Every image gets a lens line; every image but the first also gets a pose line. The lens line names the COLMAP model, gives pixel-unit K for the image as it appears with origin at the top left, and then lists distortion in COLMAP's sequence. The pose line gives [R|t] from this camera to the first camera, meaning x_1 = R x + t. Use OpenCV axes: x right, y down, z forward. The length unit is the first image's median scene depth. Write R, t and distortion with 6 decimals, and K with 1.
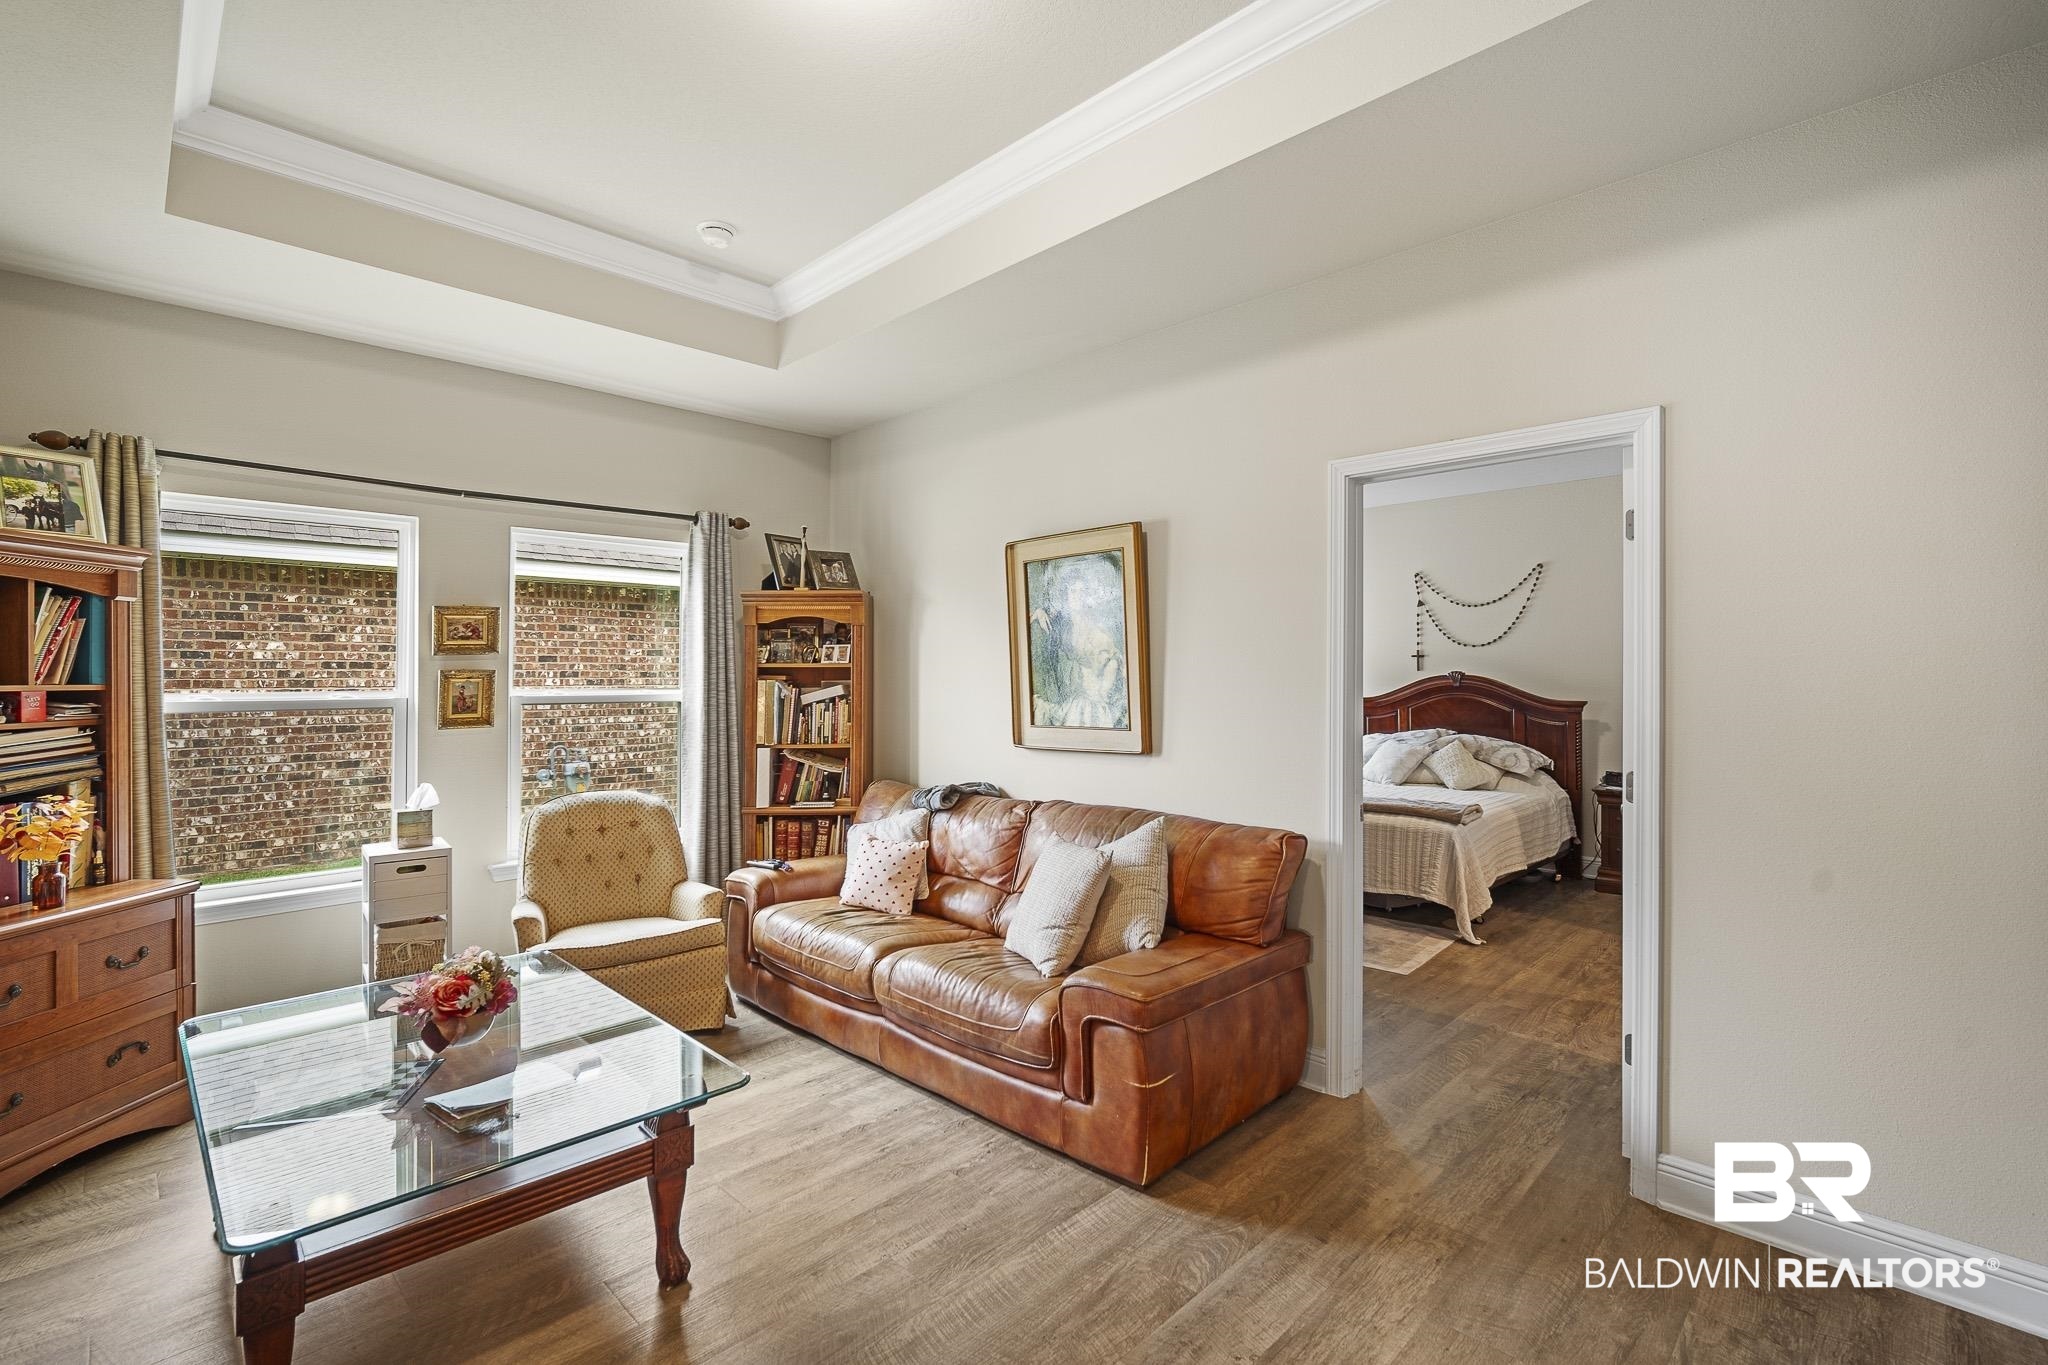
lens RADIAL K [[935.7, 0, 1033.5], [0, 935.7, 675.0], [0, 0, 1]] dist [-0.002293, -0.000210]
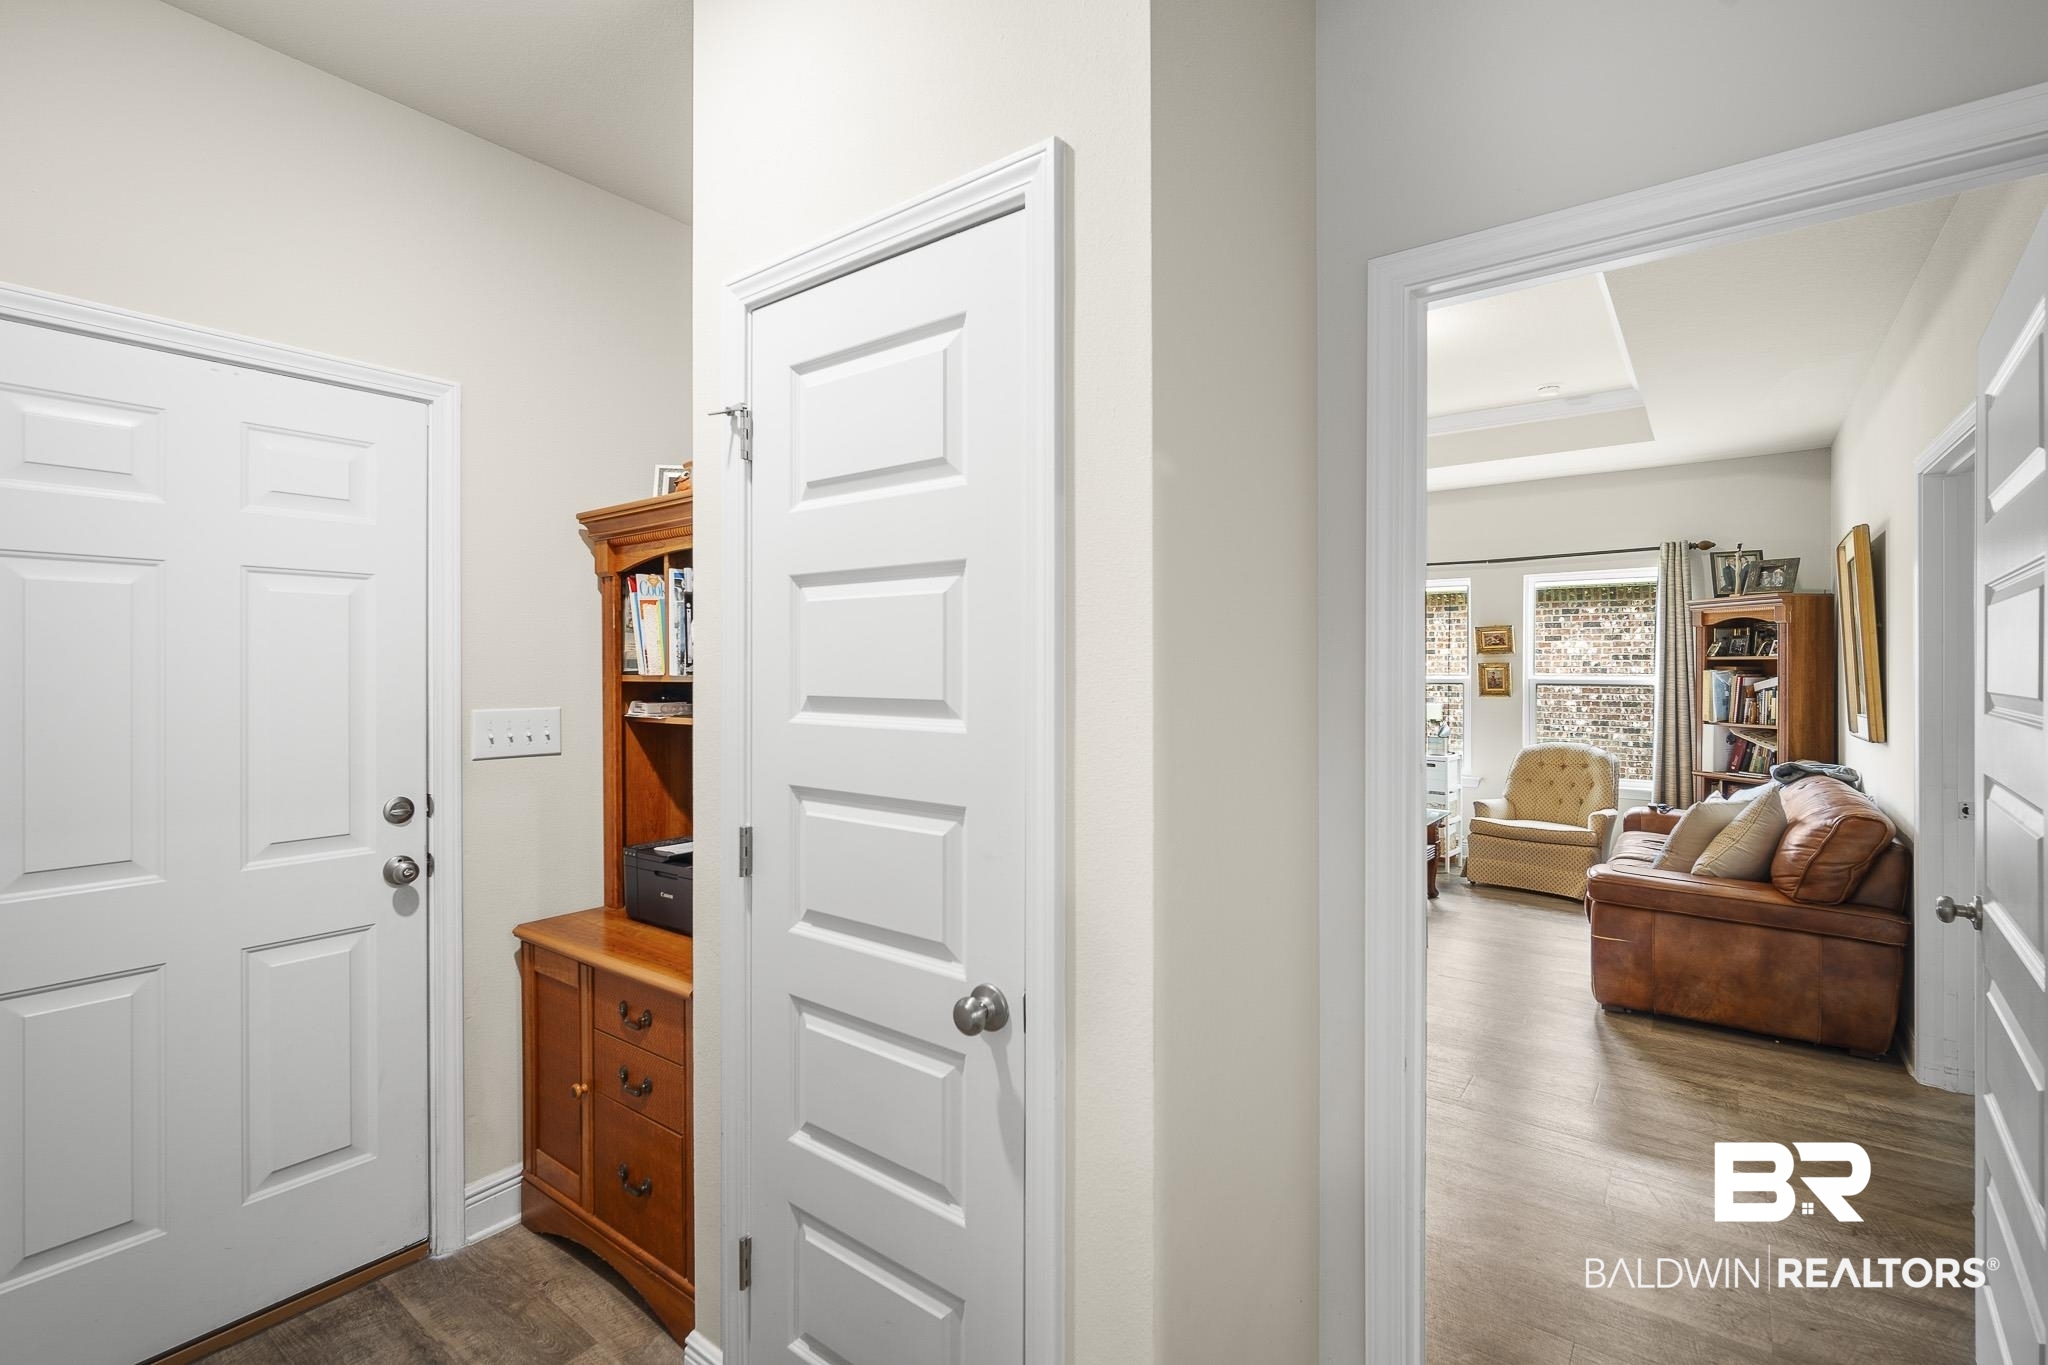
lens RADIAL K [[894.1, 0, 1028.1], [0, 894.1, 663.9], [0, 0, 1]] dist [-0.004325, 0.000164]
pose [[0.136860, 0.000342, -0.990590, 0.742586], [0.001822, 0.999998, 0.000597, -0.005264], [0.990589, -0.001886, 0.136859, -0.062251]]
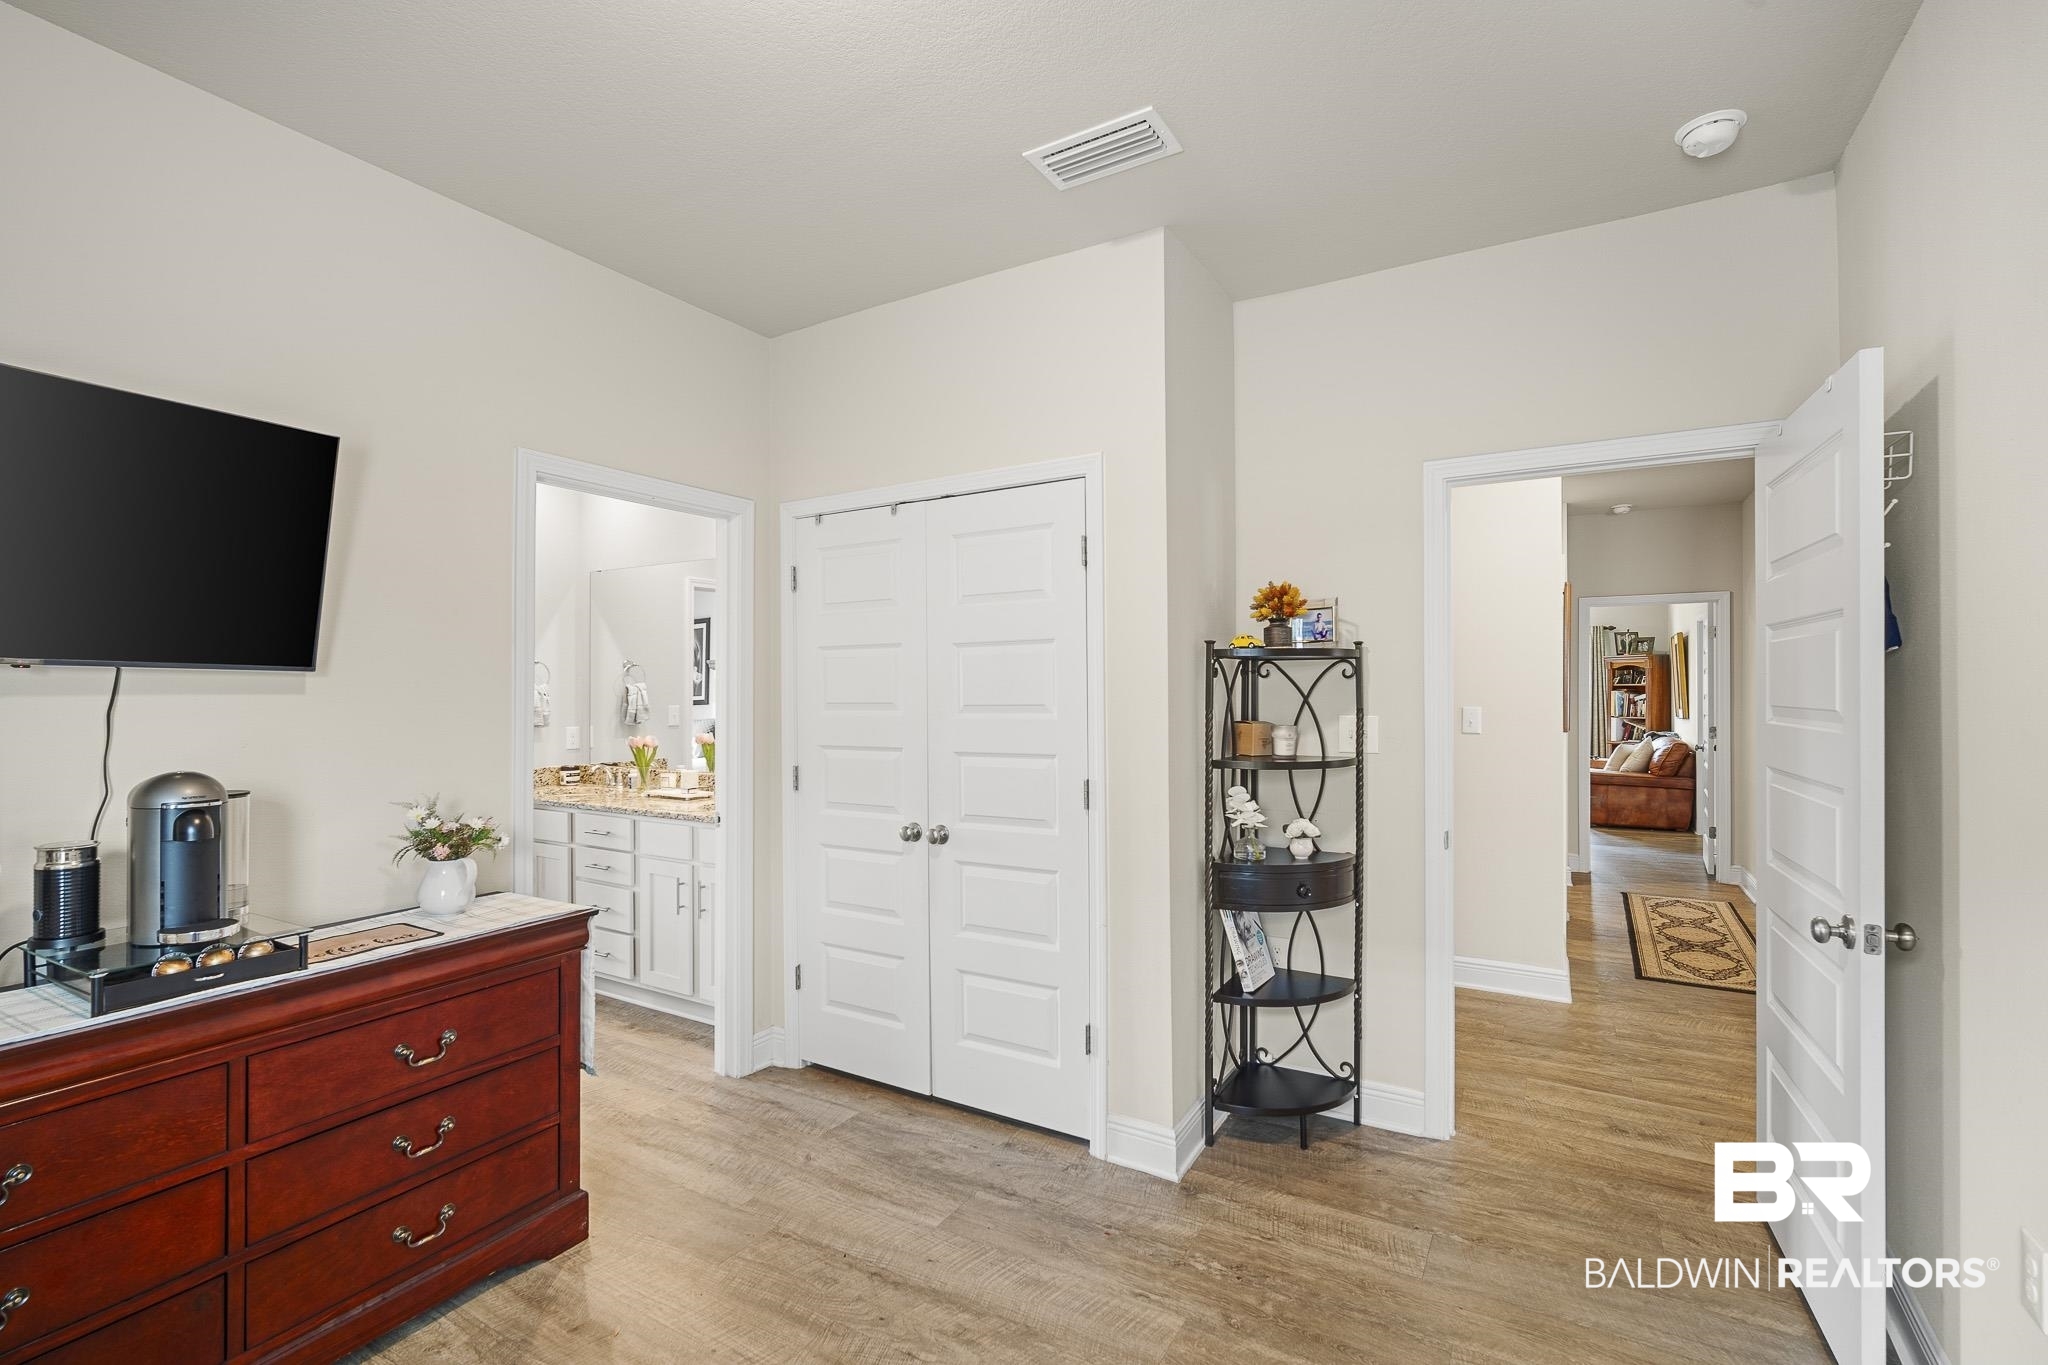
lens RADIAL K [[935.7, 0, 1042.9], [0, 935.7, 678.7], [0, 0, 1]] dist [-0.002293, -0.000210]
pose [[0.280493, -0.005104, -0.959843, 1.645837], [0.002213, 0.999987, -0.004671, -0.018174], [0.959854, -0.000814, 0.280500, -1.148146]]
